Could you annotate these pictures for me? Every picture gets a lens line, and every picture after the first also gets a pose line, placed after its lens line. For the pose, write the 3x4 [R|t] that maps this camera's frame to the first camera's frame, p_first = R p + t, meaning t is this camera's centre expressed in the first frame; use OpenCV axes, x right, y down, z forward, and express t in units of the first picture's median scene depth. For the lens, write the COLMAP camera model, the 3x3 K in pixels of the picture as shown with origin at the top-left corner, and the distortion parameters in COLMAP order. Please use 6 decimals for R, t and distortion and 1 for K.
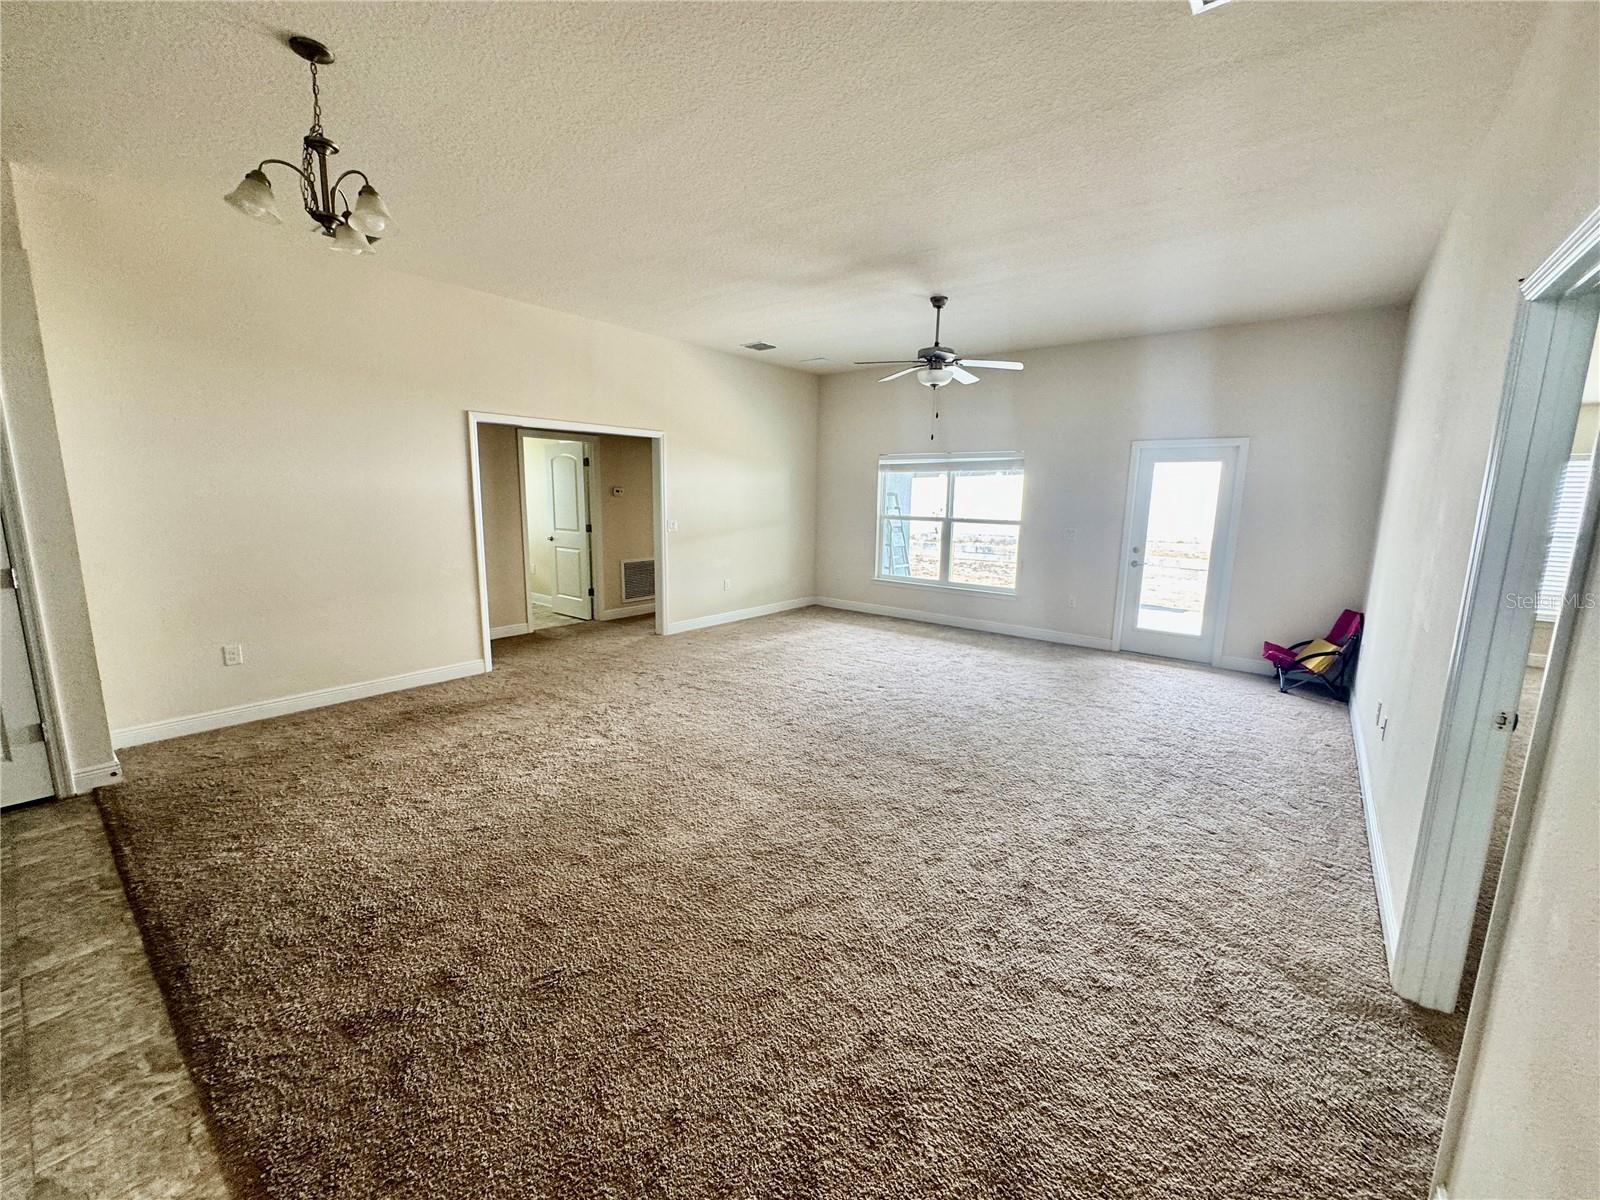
lens RADIAL K [[644.8, 0, 798.6], [0, 644.8, 596.9], [0, 0, 1]] dist [0.000172, 0.000210]
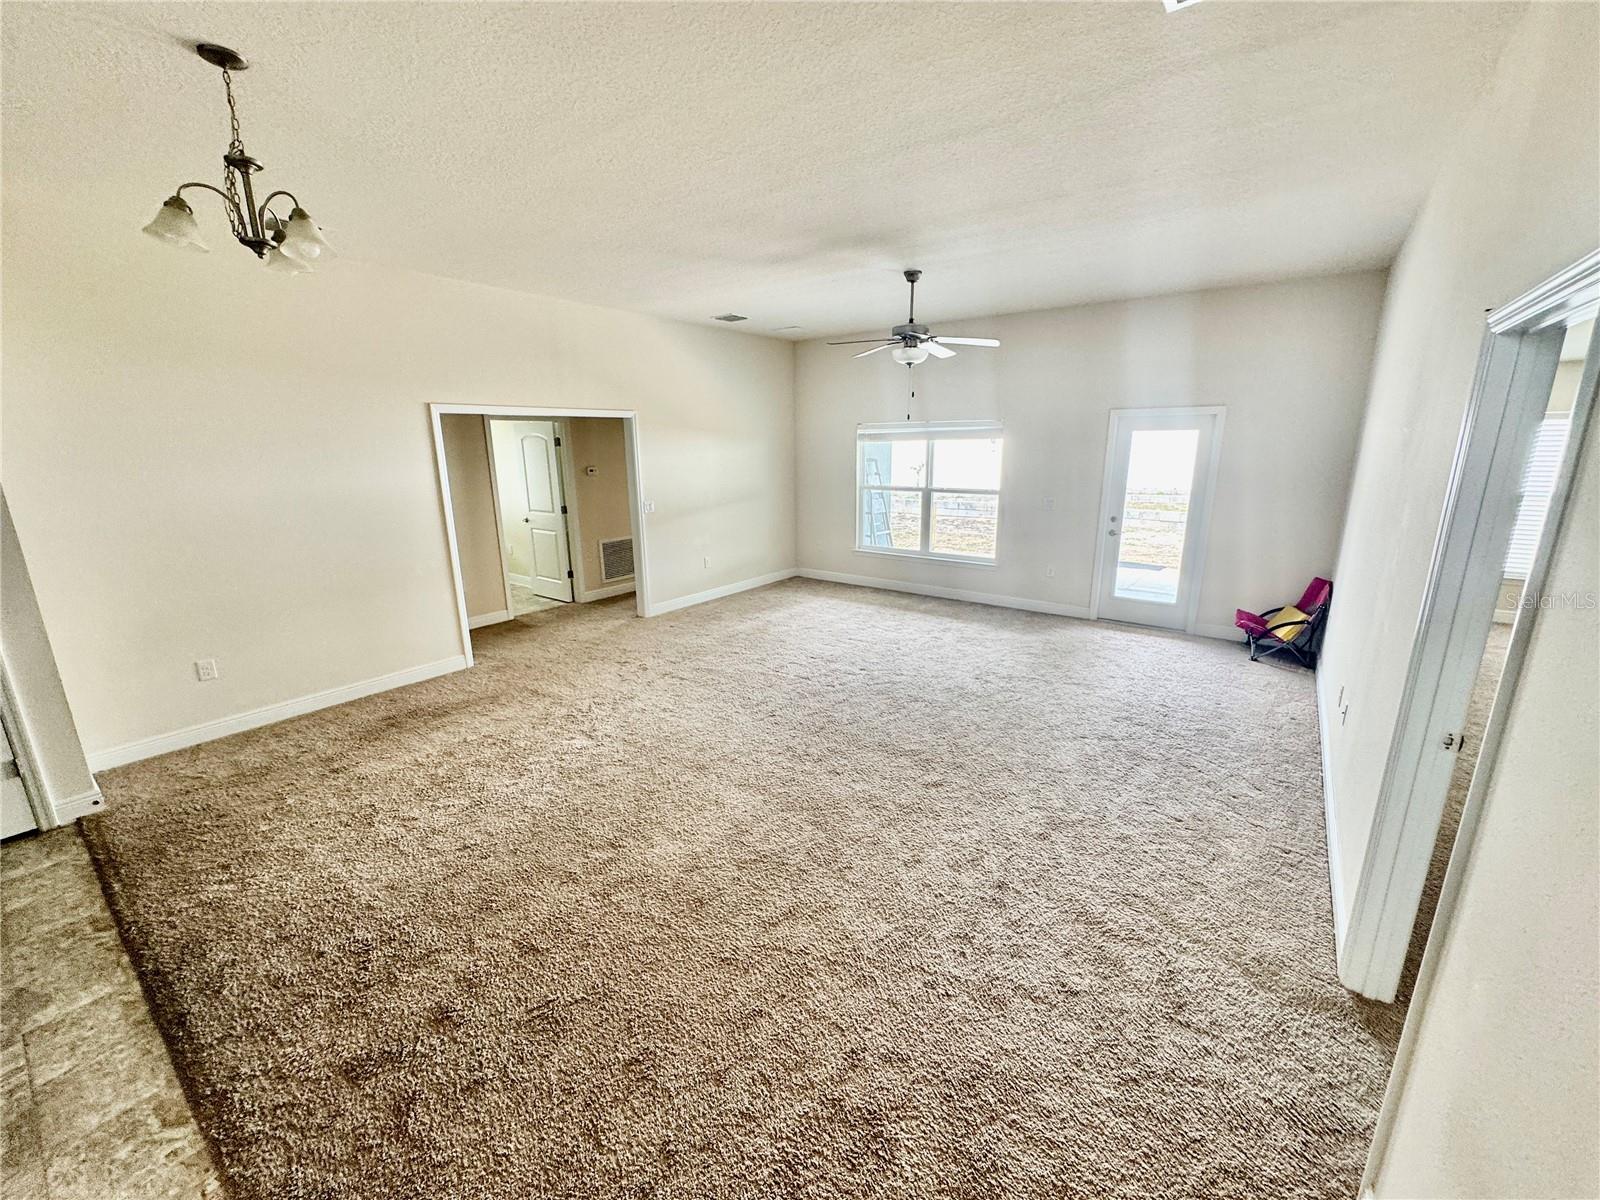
lens RADIAL K [[644.8, 0, 798.6], [0, 644.8, 596.9], [0, 0, 1]] dist [0.000172, 0.000210]
pose [[0.999241, -0.032628, 0.021295, 0.015960], [0.030888, 0.996513, 0.077507, -0.093333], [-0.023749, -0.076790, 0.996764, 0.002919]]
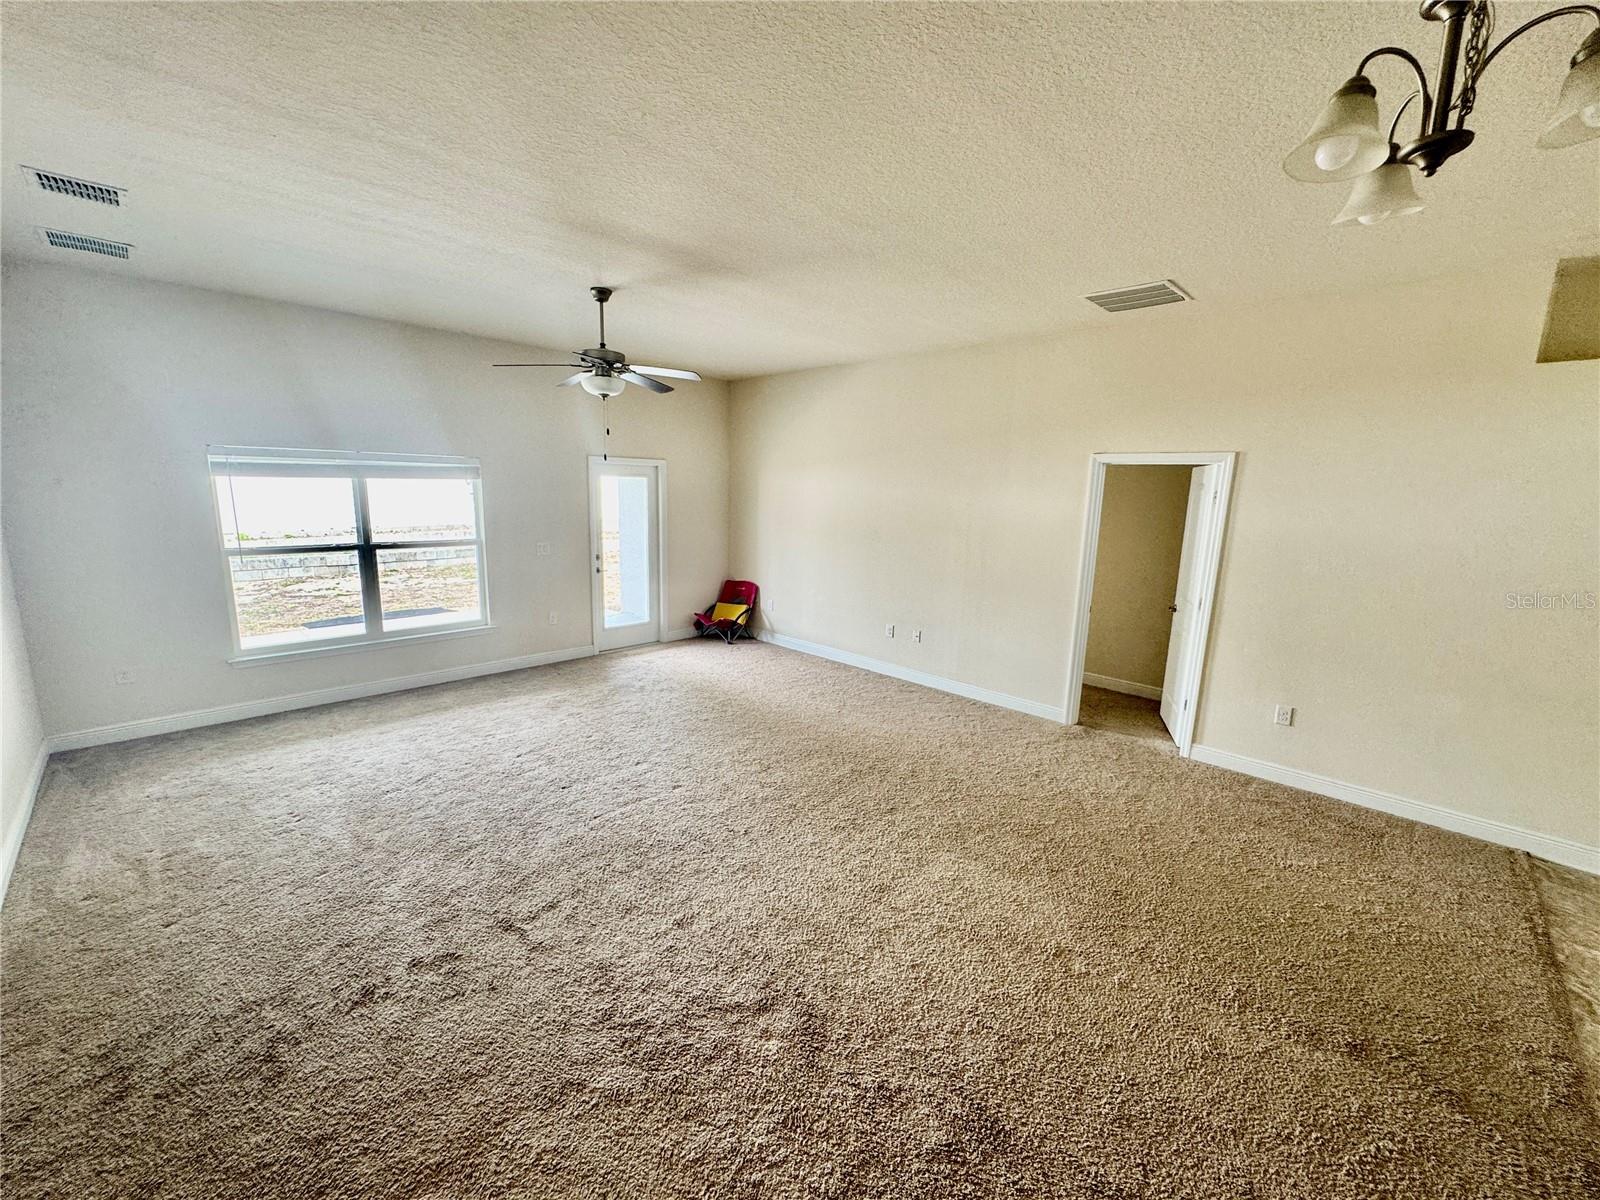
lens RADIAL K [[644.8, 0, 798.6], [0, 644.8, 596.9], [0, 0, 1]] dist [0.000172, 0.000210]
pose [[0.097593, -0.185942, 0.977702, -1.028060], [0.135623, 0.975712, 0.172026, -0.303269], [-0.985942, 0.115811, 0.120441, 1.126689]]
